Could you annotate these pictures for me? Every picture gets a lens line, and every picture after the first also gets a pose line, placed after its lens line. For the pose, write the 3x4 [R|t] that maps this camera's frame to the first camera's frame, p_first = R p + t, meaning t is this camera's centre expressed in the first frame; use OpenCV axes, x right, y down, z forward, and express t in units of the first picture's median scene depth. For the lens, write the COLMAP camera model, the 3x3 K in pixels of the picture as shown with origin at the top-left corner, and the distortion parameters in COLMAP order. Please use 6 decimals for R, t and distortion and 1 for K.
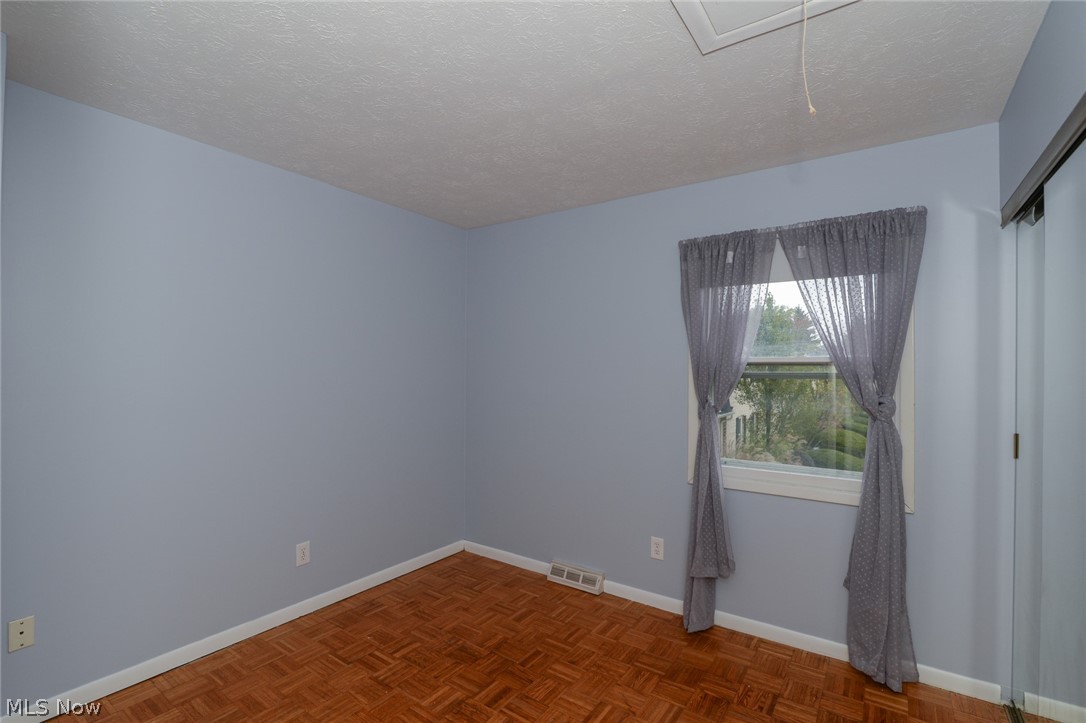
lens RADIAL K [[502.0, 0, 543.0], [0, 502.0, 361.5], [0, 0, 1]] dist [-0.013359, -0.000048]
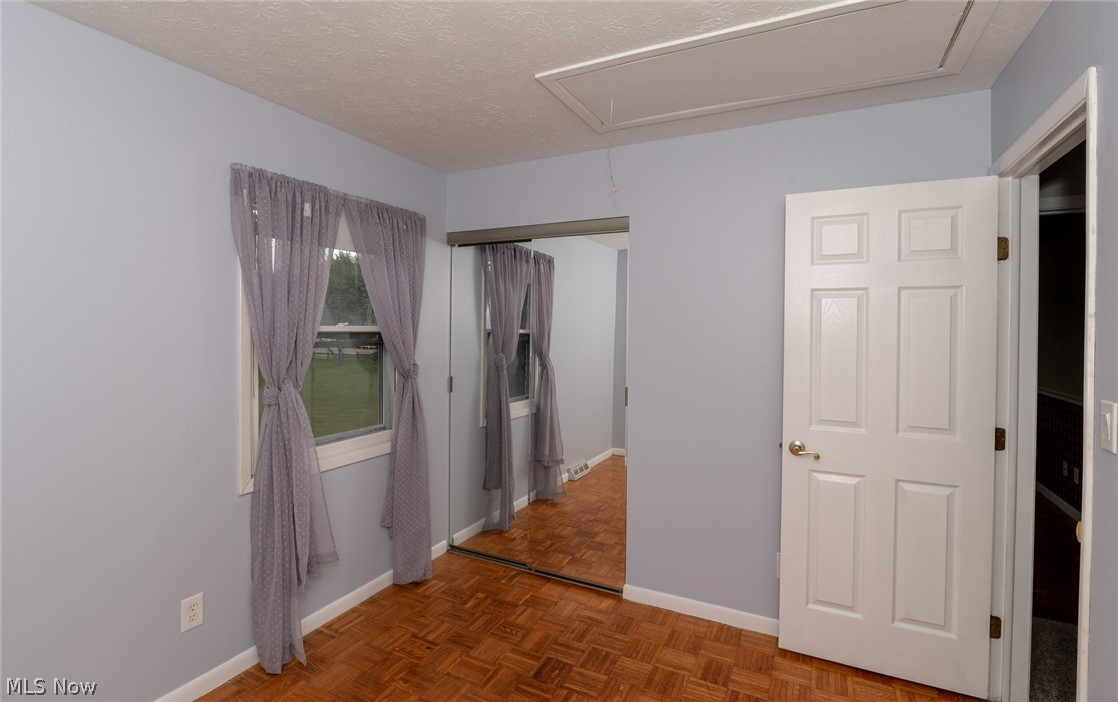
lens RADIAL K [[517.0, 0, 558.2], [0, 517.0, 331.2], [0, 0, 1]] dist [0.000119, -0.000087]
pose [[-0.139811, -0.010581, 0.990122, -0.600402], [-0.022451, 0.999720, 0.007513, -0.017218], [-0.989924, -0.021179, -0.140010, 0.730350]]
